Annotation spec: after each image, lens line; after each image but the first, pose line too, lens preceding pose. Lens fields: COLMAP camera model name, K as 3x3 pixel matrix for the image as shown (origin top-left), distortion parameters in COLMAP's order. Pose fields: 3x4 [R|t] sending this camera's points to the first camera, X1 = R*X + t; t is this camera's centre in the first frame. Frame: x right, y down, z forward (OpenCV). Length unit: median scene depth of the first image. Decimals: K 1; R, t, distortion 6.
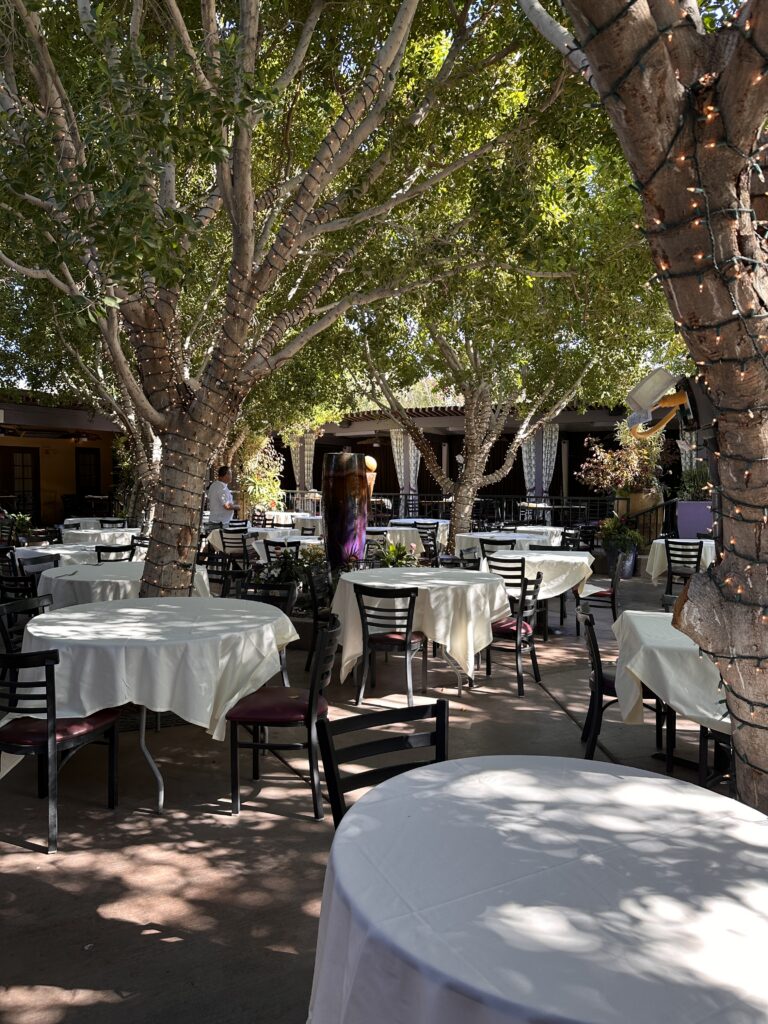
lens RADIAL K [[716.7, 0, 387.2], [0, 716.7, 501.5], [0, 0, 1]] dist [0.042932, -0.053024]
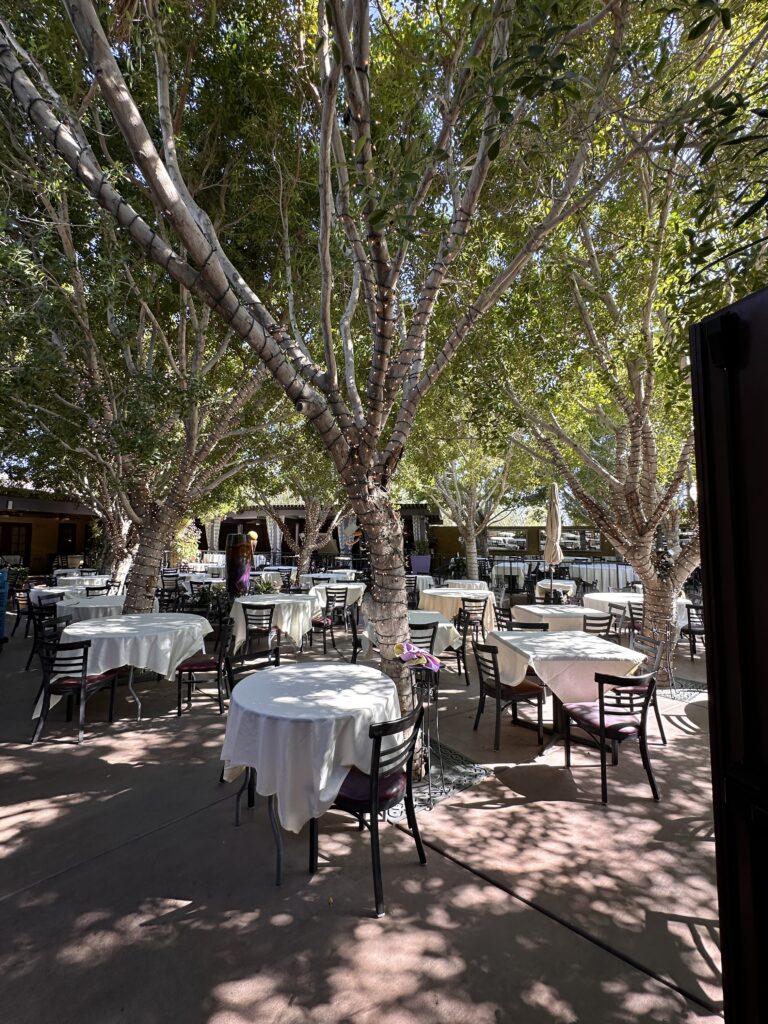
lens RADIAL K [[409.9, 0, 385.8], [0, 409.9, 508.0], [0, 0, 1]] dist [-0.008533, 0.000943]
pose [[0.959175, 0.023866, 0.281804, 0.007052], [0.007452, 0.993954, -0.109544, -0.014658], [-0.282714, 0.107172, 0.953198, -0.159899]]
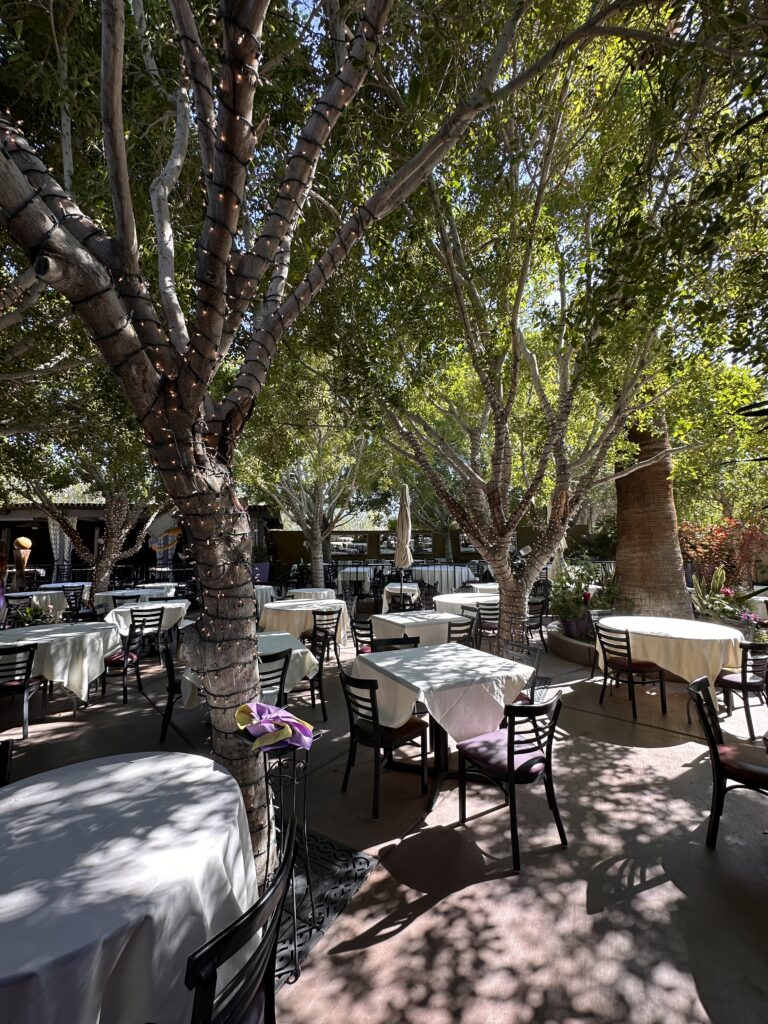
lens RADIAL K [[409.9, 0, 388.2], [0, 409.9, 512.1], [0, 0, 1]] dist [-0.008533, 0.000943]
pose [[0.774245, 0.039460, 0.631655, 0.039178], [0.034926, 0.993870, -0.104897, -0.015341], [-0.631922, 0.103277, 0.768120, -0.033842]]
